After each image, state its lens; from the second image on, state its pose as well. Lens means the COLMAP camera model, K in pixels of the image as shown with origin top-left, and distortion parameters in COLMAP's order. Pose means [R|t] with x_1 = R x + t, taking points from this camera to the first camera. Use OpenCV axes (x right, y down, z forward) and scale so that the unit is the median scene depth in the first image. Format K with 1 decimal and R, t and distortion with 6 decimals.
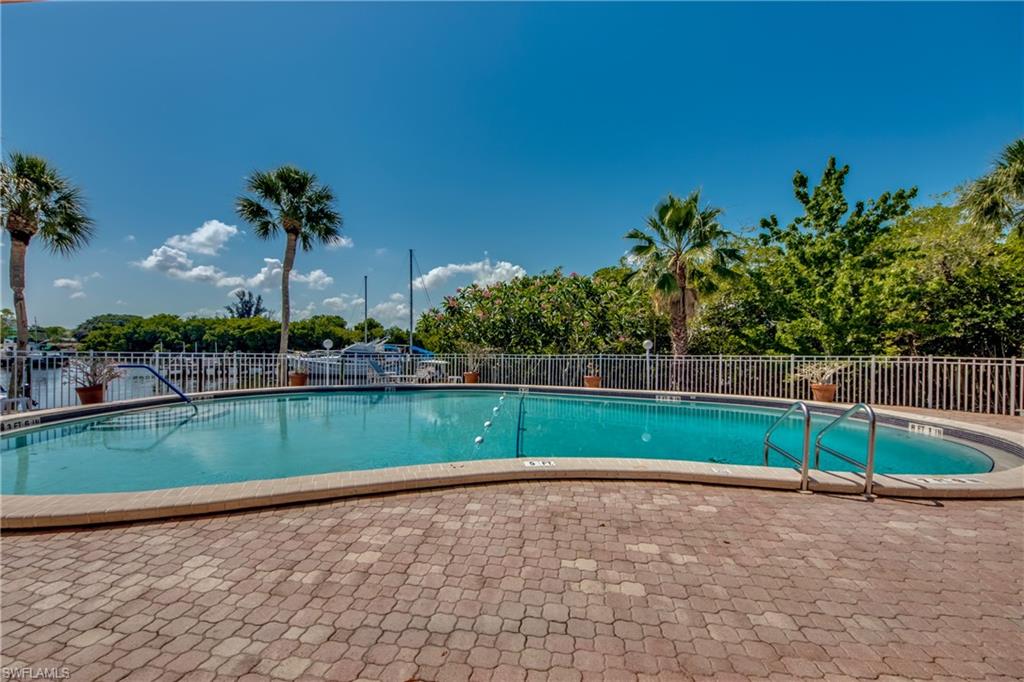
lens RADIAL K [[412.4, 0, 509.5], [0, 412.4, 346.6], [0, 0, 1]] dist [0.002122, -0.000816]
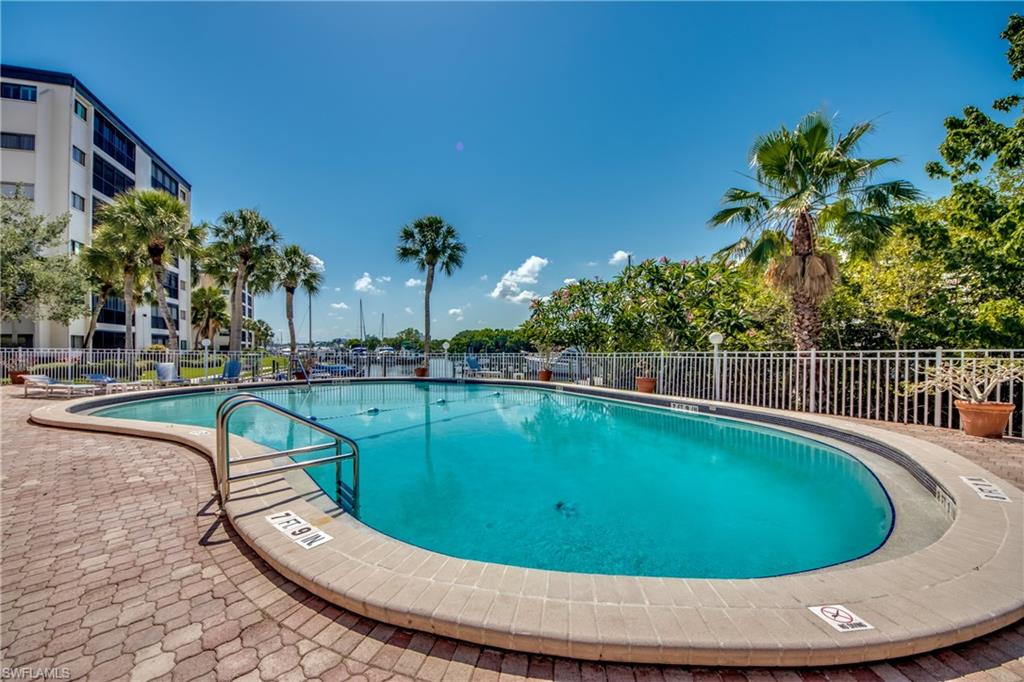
lens RADIAL K [[382.3, 0, 513.8], [0, 382.3, 344.5], [0, 0, 1]] dist [-0.007595, -0.000230]
pose [[0.779697, -0.020919, -0.625807, 0.416865], [0.012710, 0.999765, -0.017583, 0.012619], [0.626027, 0.005755, 0.779780, 0.181038]]
